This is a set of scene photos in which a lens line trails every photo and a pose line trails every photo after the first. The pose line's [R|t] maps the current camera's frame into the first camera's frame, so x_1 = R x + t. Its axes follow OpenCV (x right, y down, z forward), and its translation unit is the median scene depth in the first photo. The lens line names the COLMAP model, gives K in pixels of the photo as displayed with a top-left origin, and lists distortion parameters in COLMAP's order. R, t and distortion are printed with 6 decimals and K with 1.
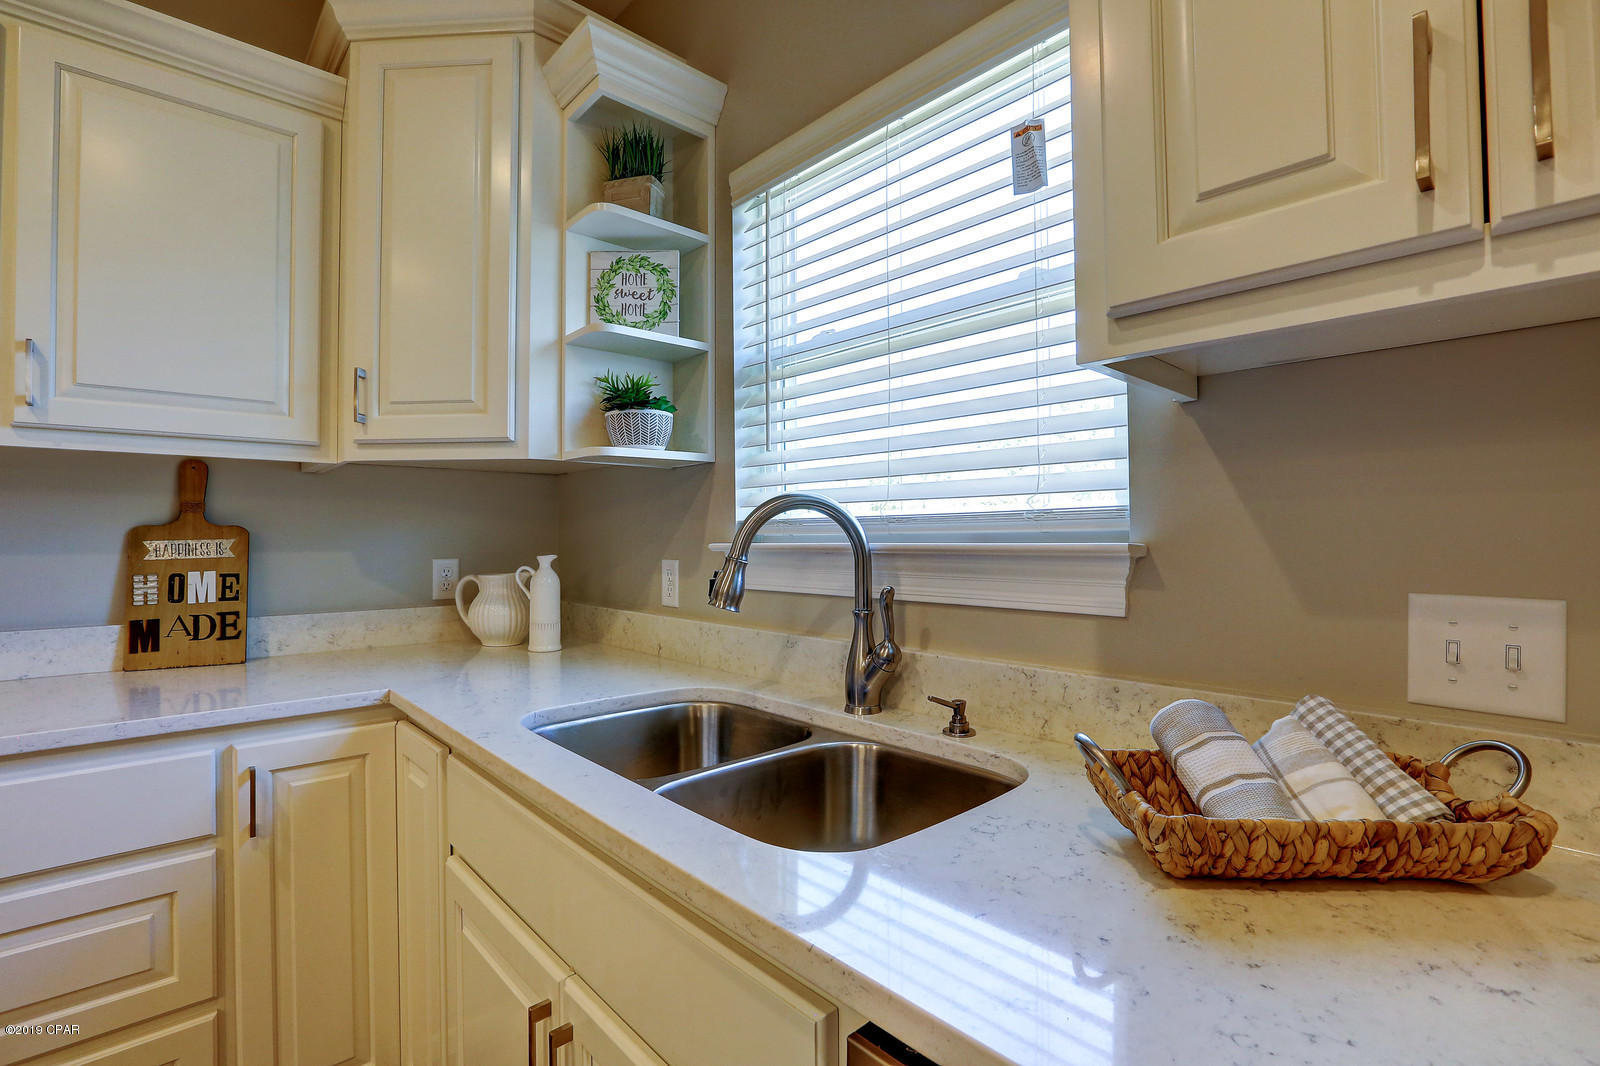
lens RADIAL K [[729.2, 0, 798.2], [0, 729.2, 533.8], [0, 0, 1]] dist [-0.027876, 0.008710]
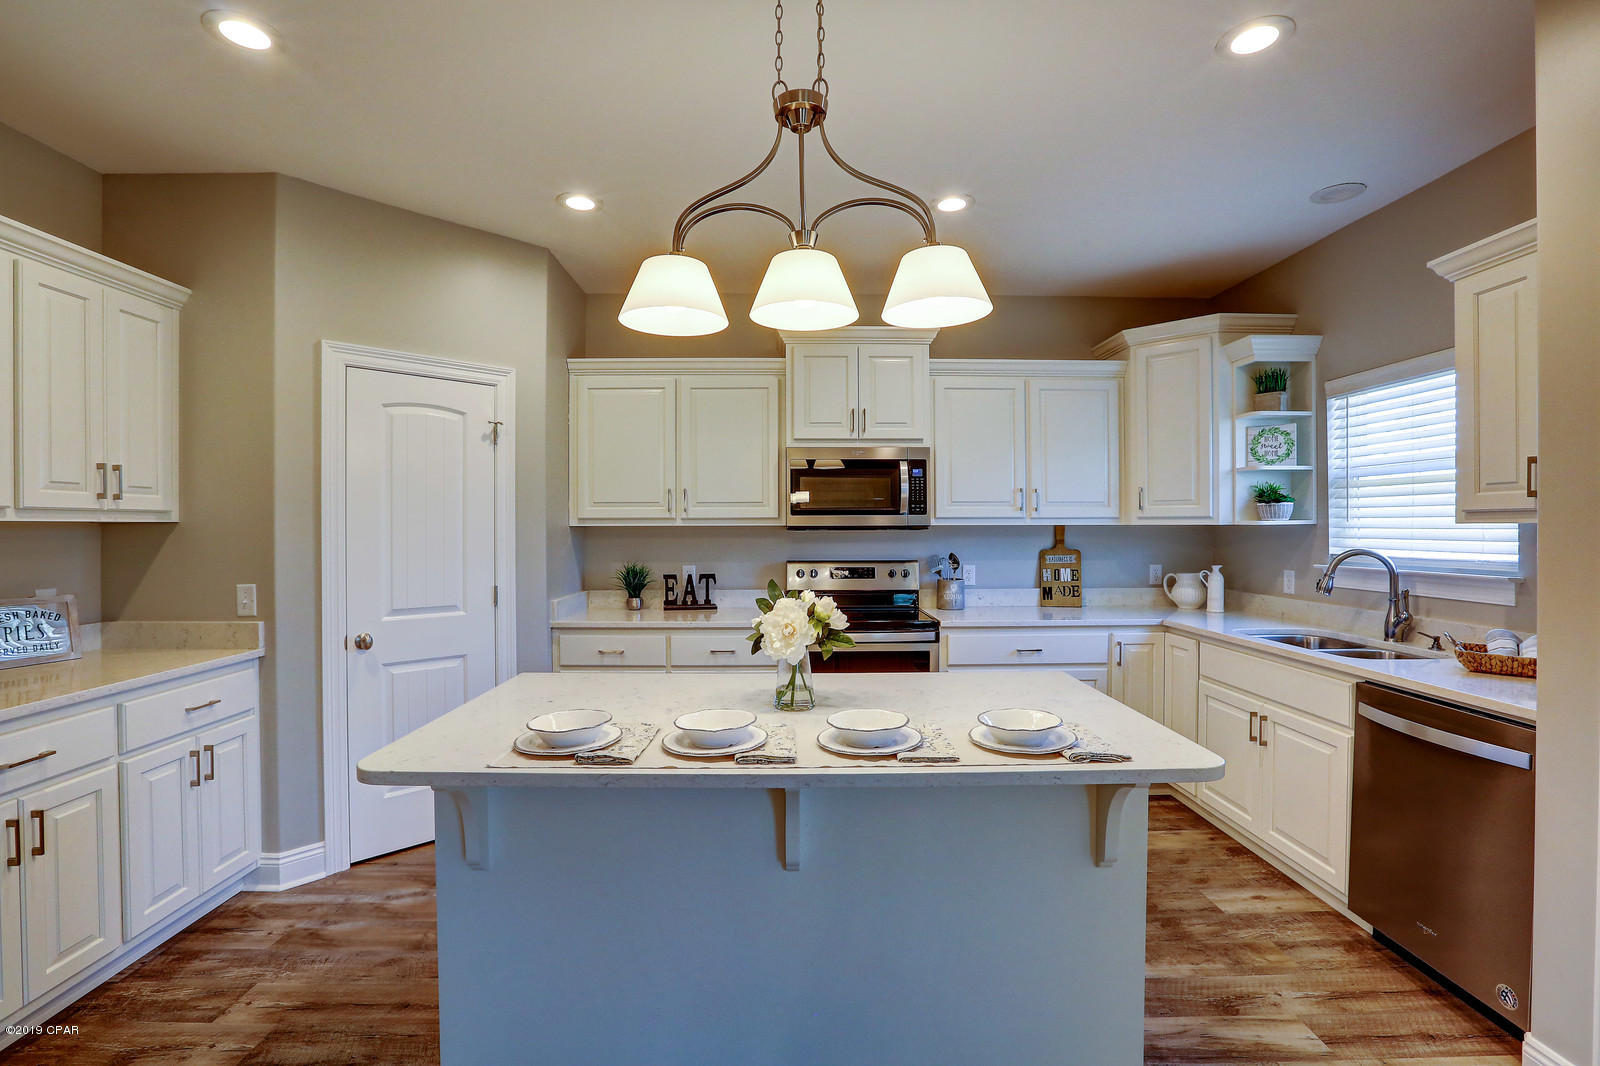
lens RADIAL K [[737.9, 0, 792.5], [0, 737.9, 529.1], [0, 0, 1]] dist [-0.028147, 0.000574]
pose [[0.752199, 0.003235, -0.658928, 0.127228], [0.004782, 0.999935, 0.010369, -0.115529], [0.658918, -0.010951, 0.752135, -1.543885]]
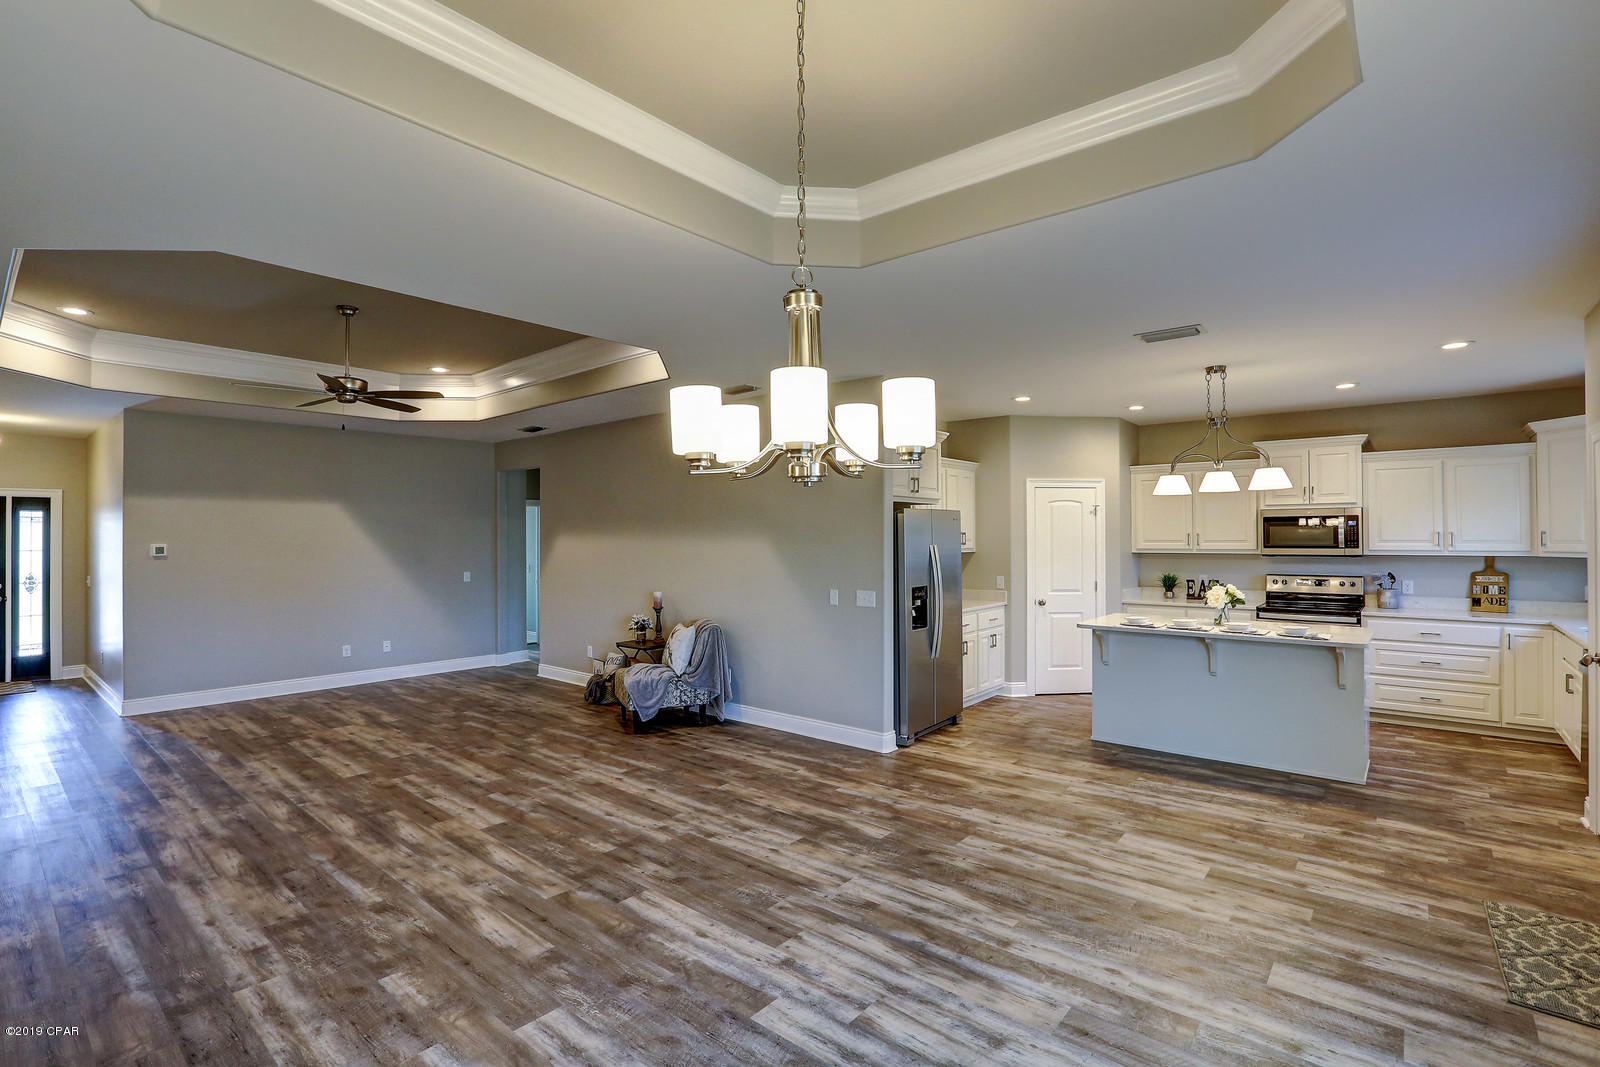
lens RADIAL K [[729.2, 0, 798.2], [0, 729.2, 534.3], [0, 0, 1]] dist [-0.027876, 0.008710]
pose [[0.135198, -0.002420, -0.990816, 2.235275], [0.010668, 0.999943, -0.000986, -0.236549], [0.990761, -0.010437, 0.135216, -2.912696]]
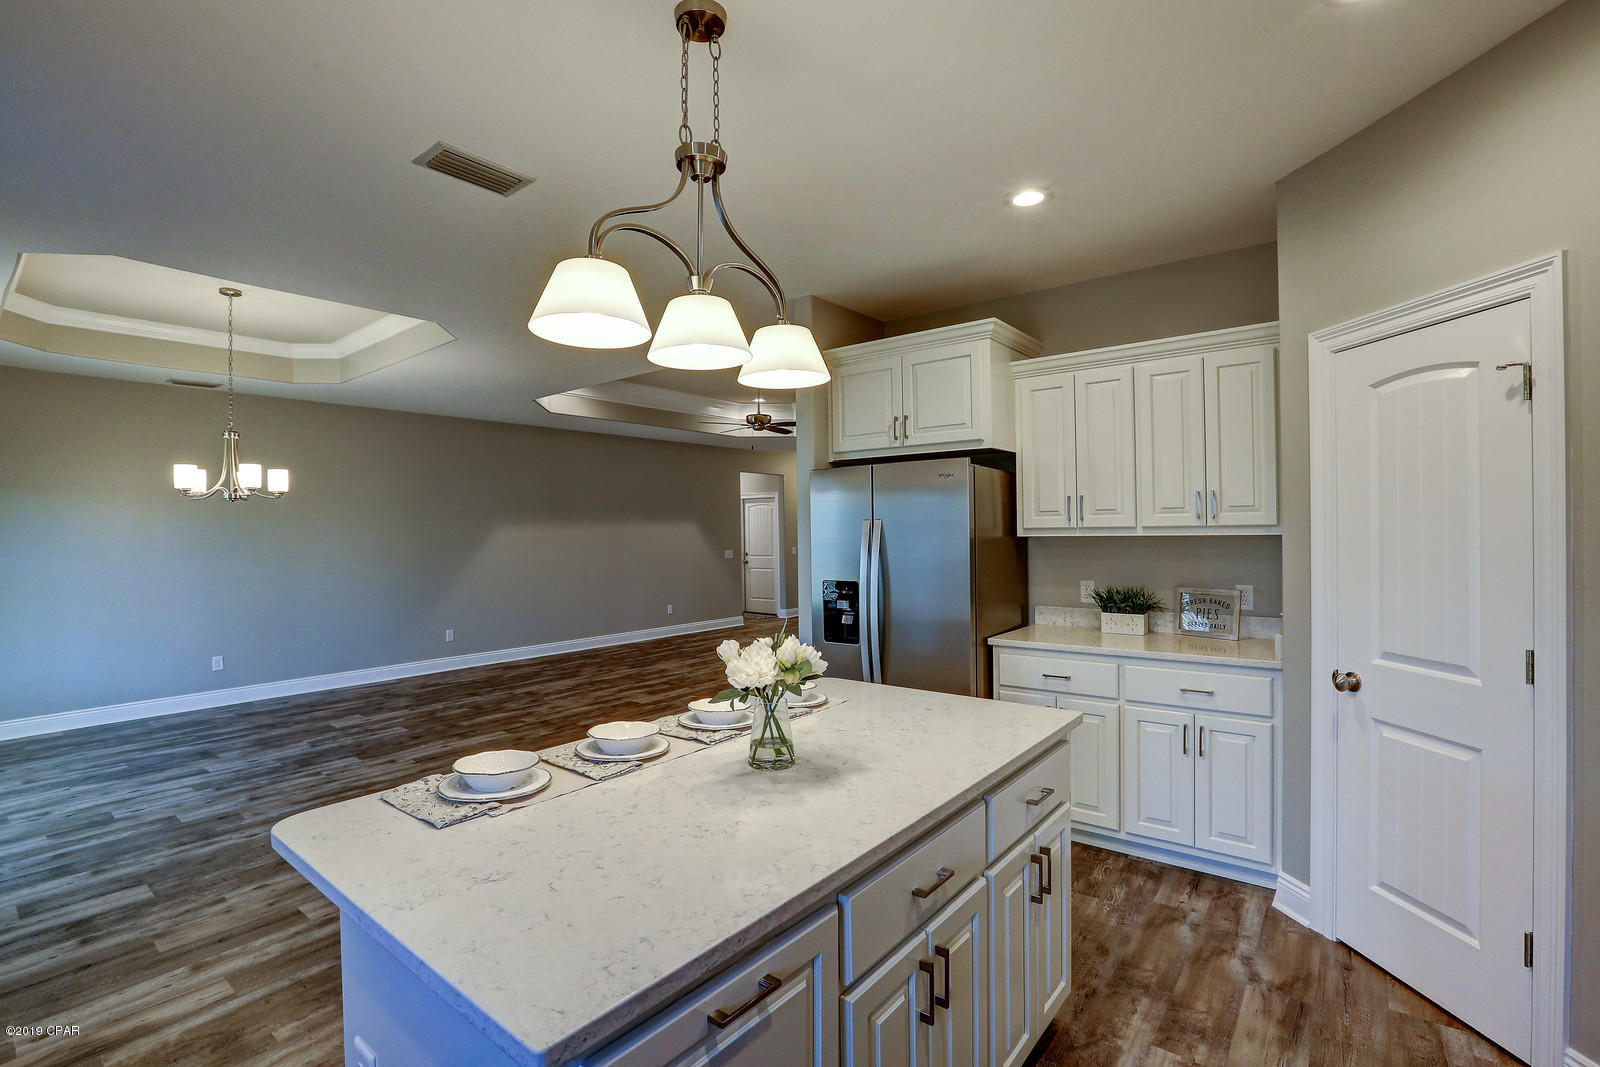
lens RADIAL K [[729.2, 0, 798.2], [0, 729.2, 534.3], [0, 0, 1]] dist [-0.027876, 0.008710]
pose [[-0.986811, 0.021154, -0.160489, -0.523081], [0.021618, 0.999766, -0.001147, -0.146467], [0.160427, -0.004601, -0.987037, 0.366189]]
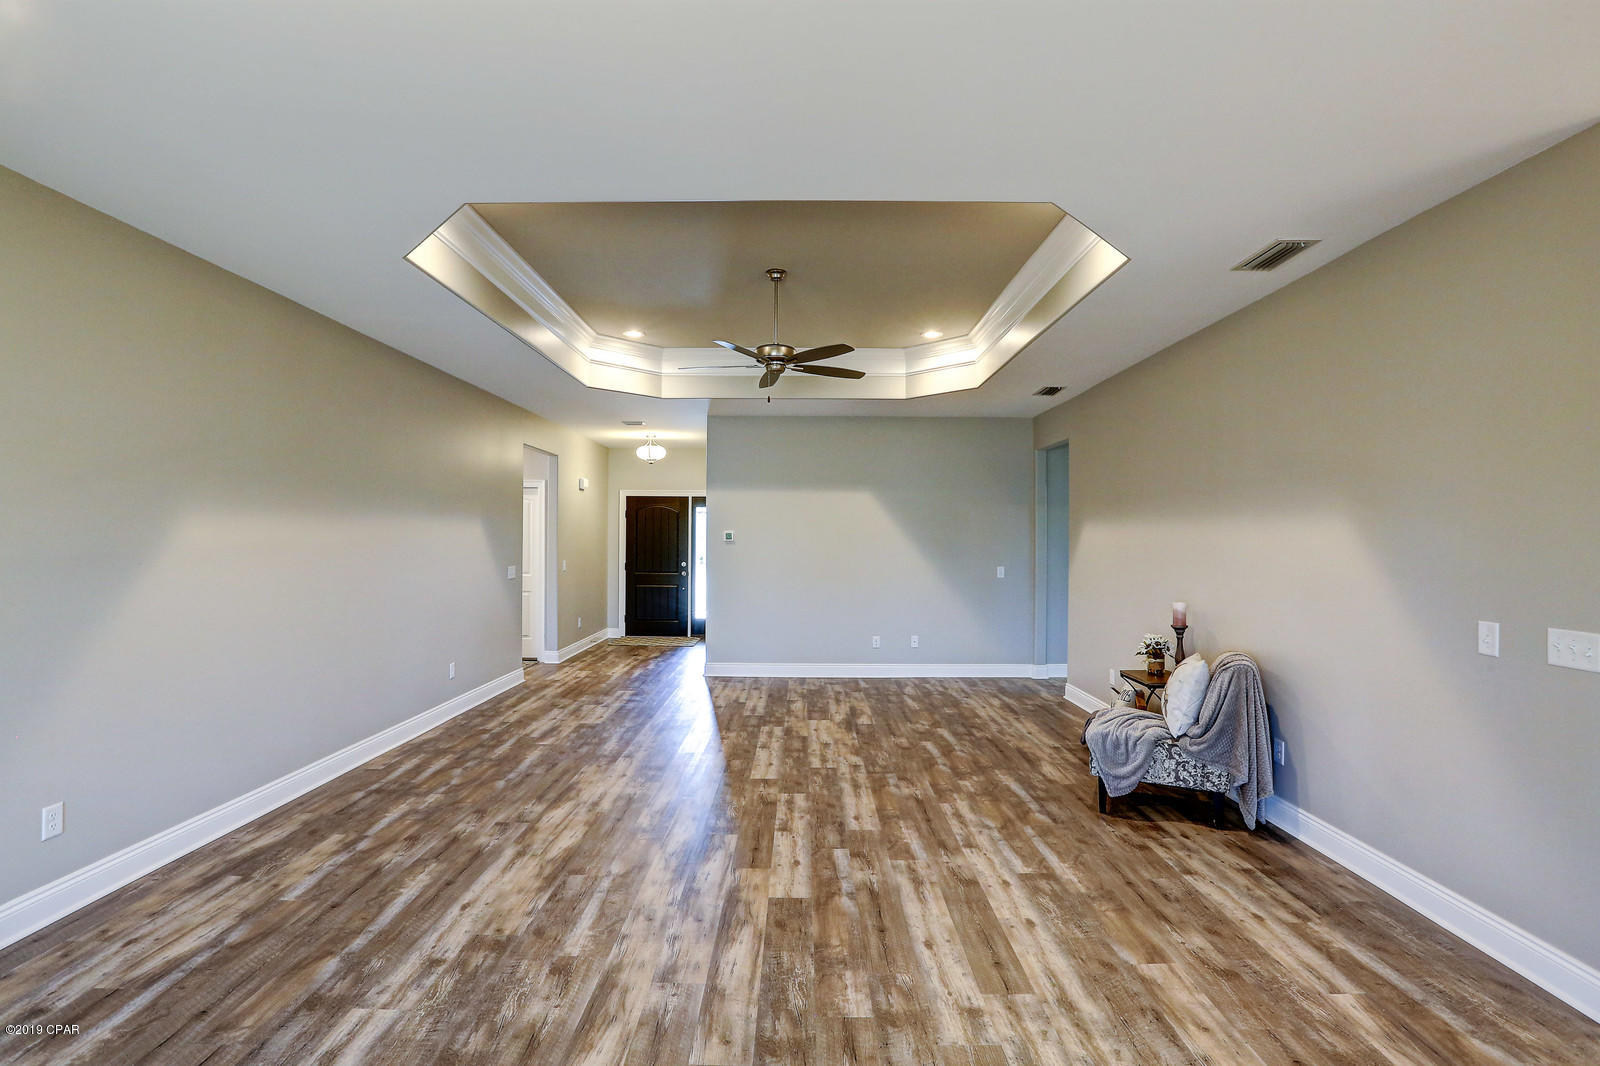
lens RADIAL K [[740.1, 0, 816.5], [0, 740.1, 533.3], [0, 0, 1]] dist [-0.060597, 0.026736]
pose [[-0.662291, -0.006887, -0.749215, 1.018028], [0.002114, 0.999937, -0.011061, -0.156191], [0.749244, -0.008910, -0.662235, -2.358024]]
